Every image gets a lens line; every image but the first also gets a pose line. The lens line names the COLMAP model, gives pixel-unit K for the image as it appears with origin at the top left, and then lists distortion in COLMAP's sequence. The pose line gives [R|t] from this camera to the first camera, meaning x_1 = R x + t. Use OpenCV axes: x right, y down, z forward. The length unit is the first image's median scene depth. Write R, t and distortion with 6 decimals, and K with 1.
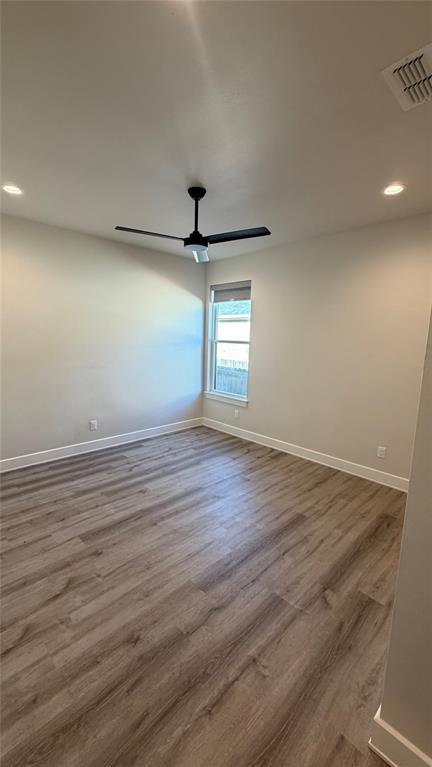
lens RADIAL K [[306.3, 0, 213.1], [0, 306.3, 388.0], [0, 0, 1]] dist [0.000892, -0.000129]
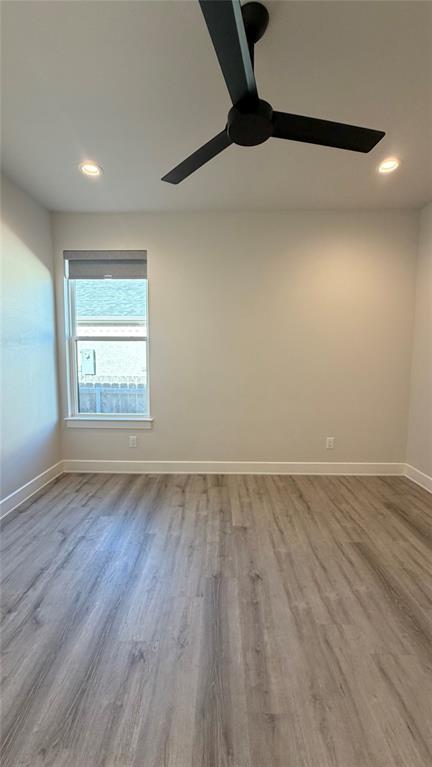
lens RADIAL K [[306.3, 0, 215.1], [0, 306.3, 383.1], [0, 0, 1]] dist [0.000892, -0.000129]
pose [[0.708085, -0.089906, 0.700380, -0.283946], [0.131129, 0.991351, -0.005315, -0.019095], [-0.693845, 0.095604, 0.713750, 0.392859]]
